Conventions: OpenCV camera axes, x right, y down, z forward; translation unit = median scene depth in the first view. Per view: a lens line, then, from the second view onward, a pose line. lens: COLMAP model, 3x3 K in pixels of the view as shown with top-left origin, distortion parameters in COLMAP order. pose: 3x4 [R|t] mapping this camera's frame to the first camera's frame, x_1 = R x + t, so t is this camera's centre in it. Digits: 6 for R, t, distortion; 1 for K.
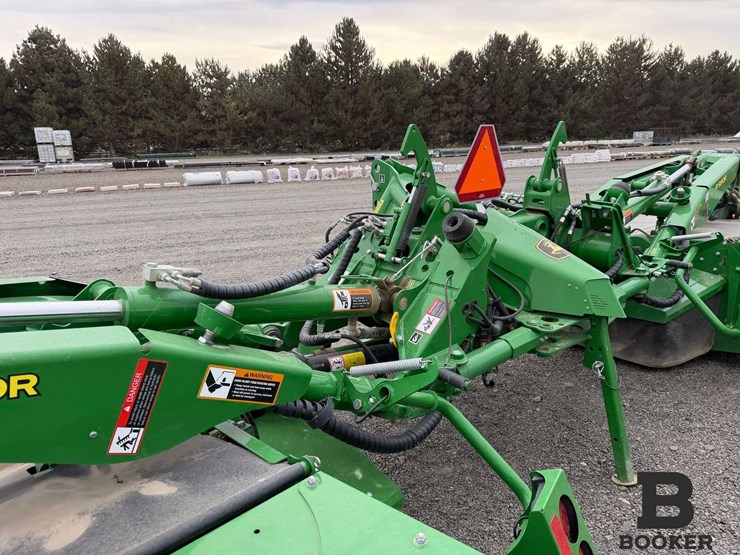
lens RADIAL K [[540.5, 0, 350.7], [0, 540.5, 290.7], [0, 0, 1]] dist [-0.009484, 0.001903]
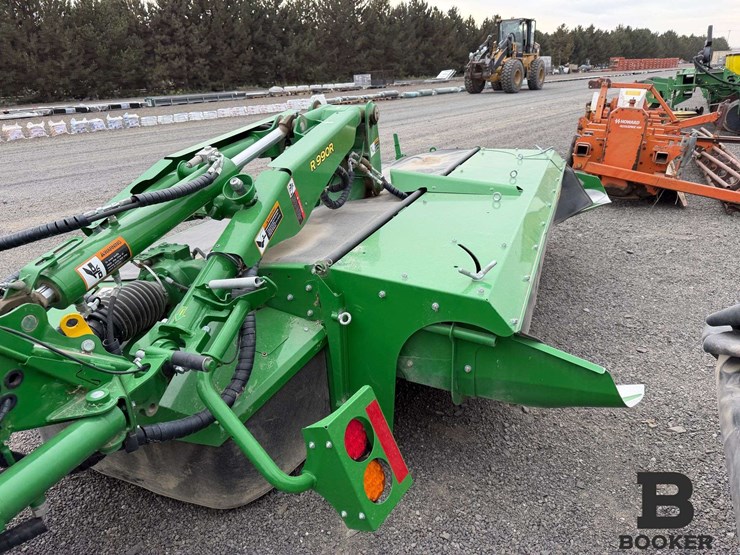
lens RADIAL K [[552.0, 0, 361.1], [0, 552.0, 275.5], [0, 0, 1]] dist [0.043903, -0.053874]
pose [[0.893467, -0.162136, 0.418843, 0.025355], [0.137838, 0.986550, 0.087867, -0.006623], [-0.427455, -0.020774, 0.903798, 0.022766]]
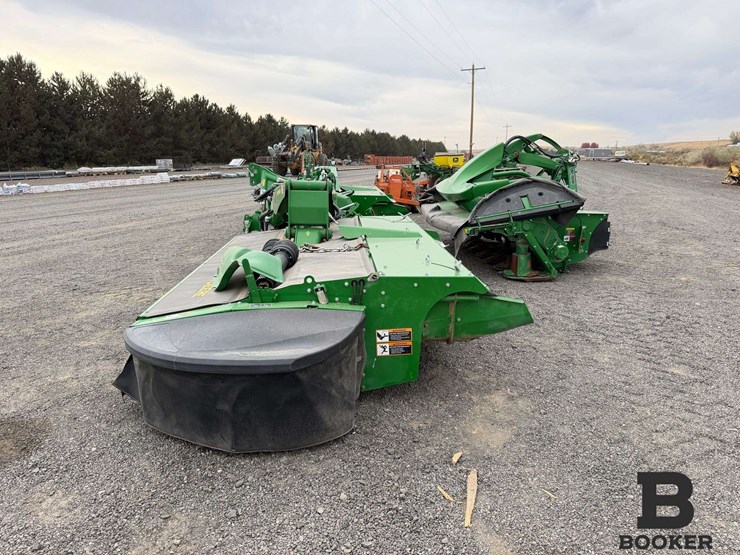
lens RADIAL K [[539.3, 0, 372.4], [0, 539.3, 289.2], [0, 0, 1]] dist [0.086370, -0.121567]
pose [[0.635114, -0.160456, 0.755569, -0.079242], [0.201311, 0.978765, 0.038637, 0.016692], [-0.745724, 0.127565, 0.653929, -0.048778]]
